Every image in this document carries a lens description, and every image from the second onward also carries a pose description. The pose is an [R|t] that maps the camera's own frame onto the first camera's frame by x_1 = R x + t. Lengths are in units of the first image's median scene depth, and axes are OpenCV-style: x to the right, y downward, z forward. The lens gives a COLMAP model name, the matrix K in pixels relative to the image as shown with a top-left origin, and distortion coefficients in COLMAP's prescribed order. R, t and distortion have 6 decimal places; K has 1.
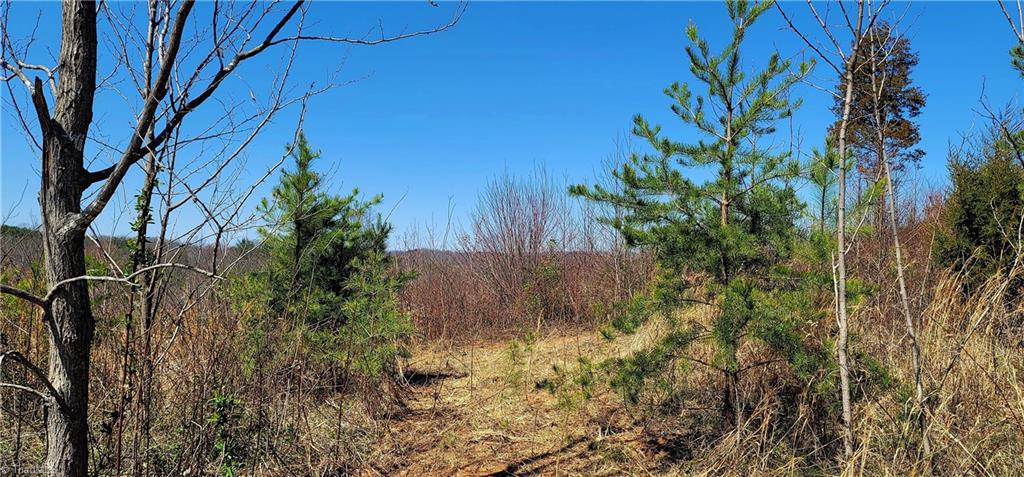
lens RADIAL K [[695.7, 0, 566.4], [0, 695.7, 239.8], [0, 0, 1]] dist [-0.045283, 0.053249]
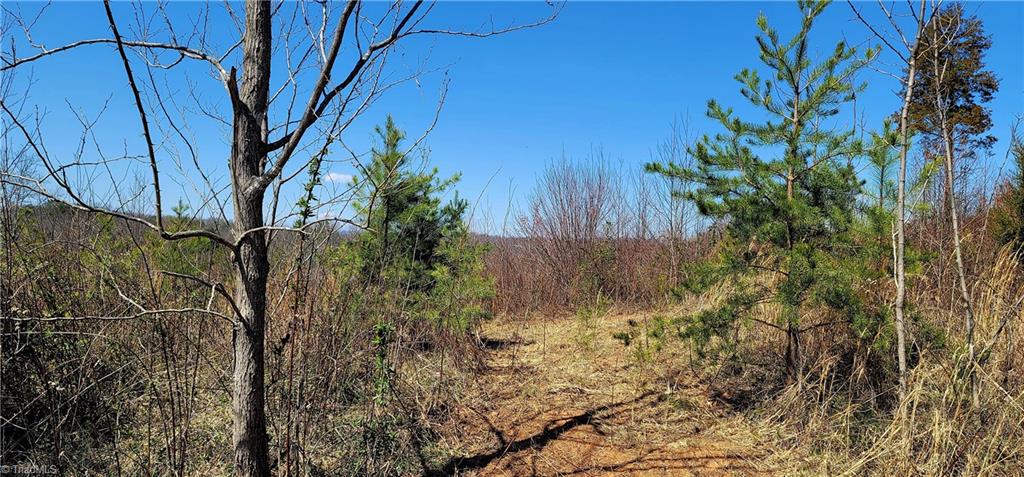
lens RADIAL K [[716.0, 0, 536.9], [0, 716.0, 240.5], [0, 0, 1]] dist [0.007030, -0.040651]
pose [[0.995050, 0.018520, -0.097637, -0.057214], [-0.017157, 0.999744, 0.014778, 0.034150], [0.097886, -0.013030, 0.995112, -0.163427]]
